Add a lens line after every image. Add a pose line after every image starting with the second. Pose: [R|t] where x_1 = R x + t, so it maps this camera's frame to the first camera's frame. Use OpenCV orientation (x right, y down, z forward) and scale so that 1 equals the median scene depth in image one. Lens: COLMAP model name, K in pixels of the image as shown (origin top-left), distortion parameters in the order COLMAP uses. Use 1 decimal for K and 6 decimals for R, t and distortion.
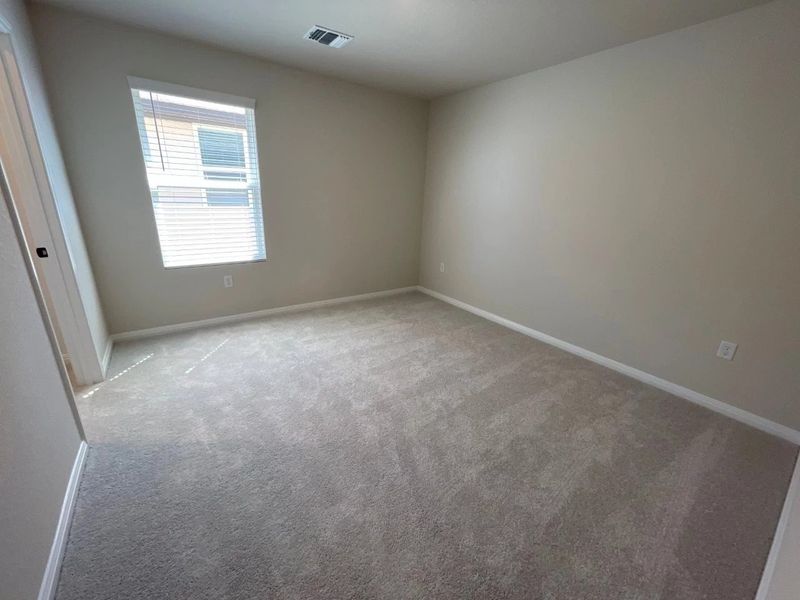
lens RADIAL K [[329.0, 0, 399.5], [0, 329.0, 304.0], [0, 0, 1]] dist [-0.002621, 0.001997]
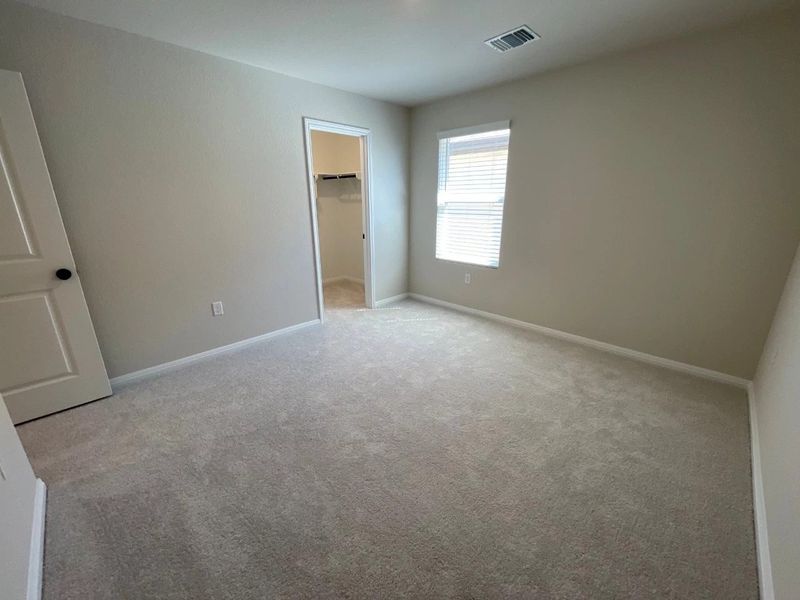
lens RADIAL K [[329.0, 0, 398.3], [0, 329.0, 306.2], [0, 0, 1]] dist [-0.002621, 0.001997]
pose [[0.152953, 0.269129, -0.950881, 0.631919], [-0.305350, 0.927990, 0.213533, -0.157425], [0.939876, 0.257691, 0.224117, 0.521046]]
